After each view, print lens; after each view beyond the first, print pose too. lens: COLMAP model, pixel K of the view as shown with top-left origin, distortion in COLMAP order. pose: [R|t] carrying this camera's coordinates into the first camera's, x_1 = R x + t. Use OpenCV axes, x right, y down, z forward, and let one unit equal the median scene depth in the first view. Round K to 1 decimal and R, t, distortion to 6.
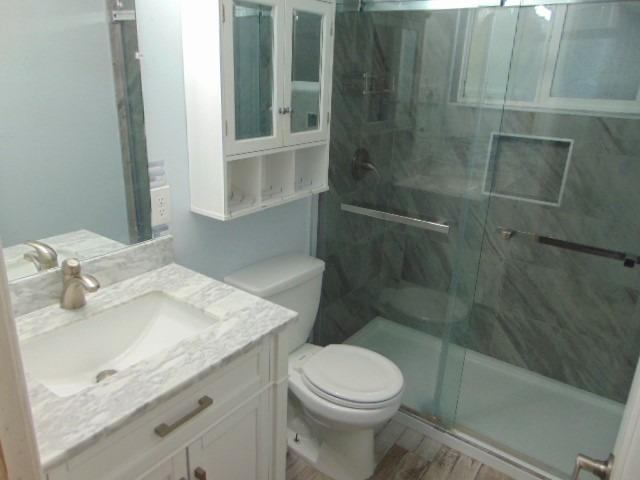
lens RADIAL K [[482.2, 0, 316.9], [0, 482.2, 238.5], [0, 0, 1]] dist [-0.031044, 0.074460]
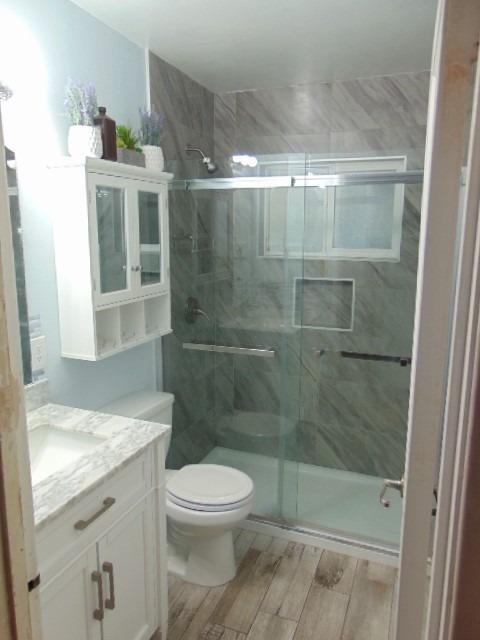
lens RADIAL K [[482.2, 0, 240.0], [0, 482.2, 320.0], [0, 0, 1]] dist [-0.031044, 0.074460]
pose [[0.968487, -0.076539, 0.237013, -0.091430], [0.110980, 0.984536, -0.135548, 0.048592], [-0.222973, 0.157580, 0.962004, -0.180315]]
